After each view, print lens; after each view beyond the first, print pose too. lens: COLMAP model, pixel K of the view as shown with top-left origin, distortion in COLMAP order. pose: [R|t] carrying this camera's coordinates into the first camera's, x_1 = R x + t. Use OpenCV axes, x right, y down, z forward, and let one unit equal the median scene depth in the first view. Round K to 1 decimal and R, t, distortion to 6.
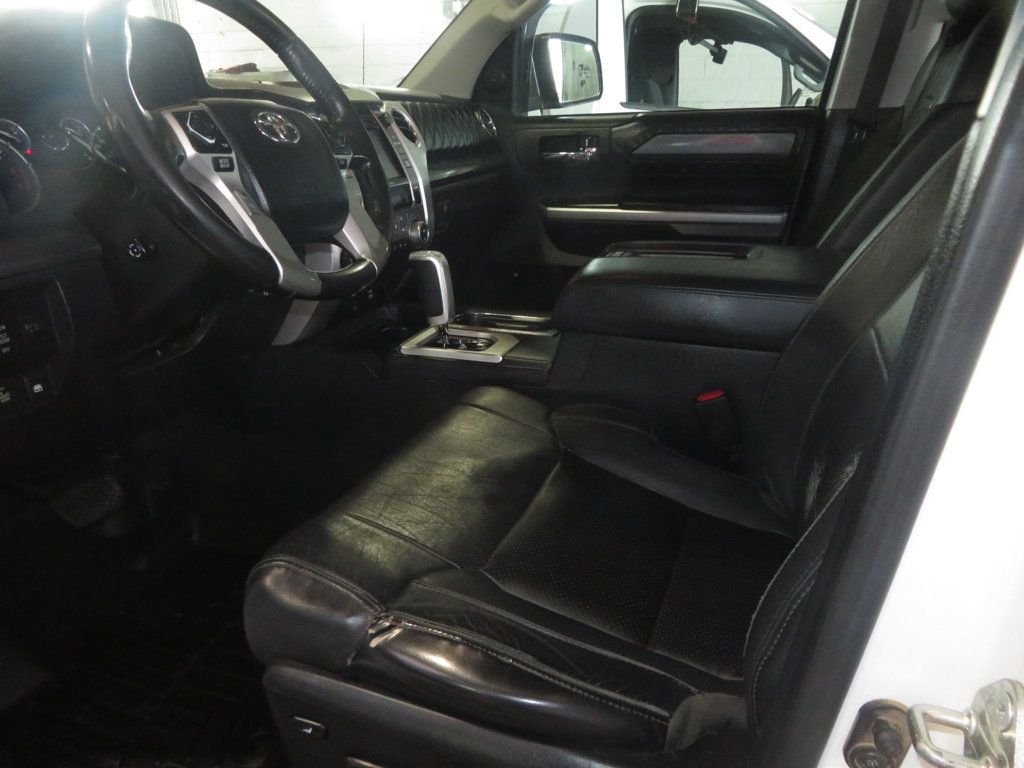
lens RADIAL K [[739.0, 0, 512.0], [0, 739.0, 384.0], [0, 0, 1]] dist [-0.006361, -0.004791]
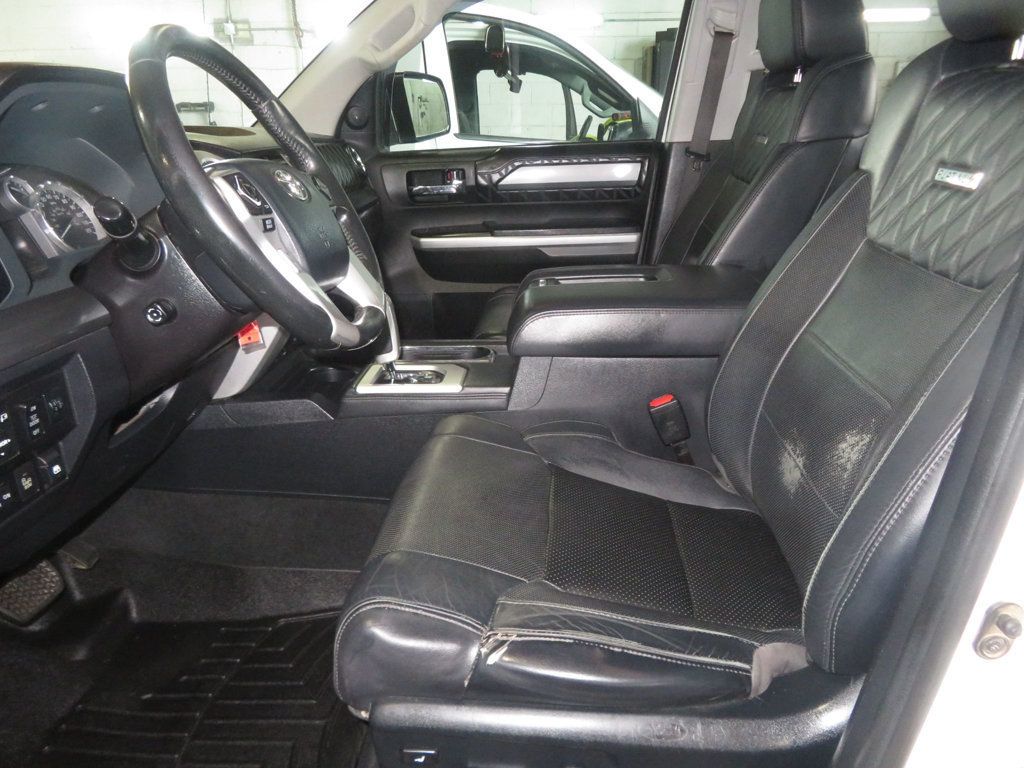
lens RADIAL K [[737.9, 0, 512.0], [0, 737.9, 384.0], [0, 0, 1]] dist [-0.011937, 0.011959]
pose [[0.957209, -0.102150, 0.270771, -0.348569], [0.108838, 0.994012, -0.009758, -0.032423], [-0.268153, 0.038811, 0.962594, -0.054590]]
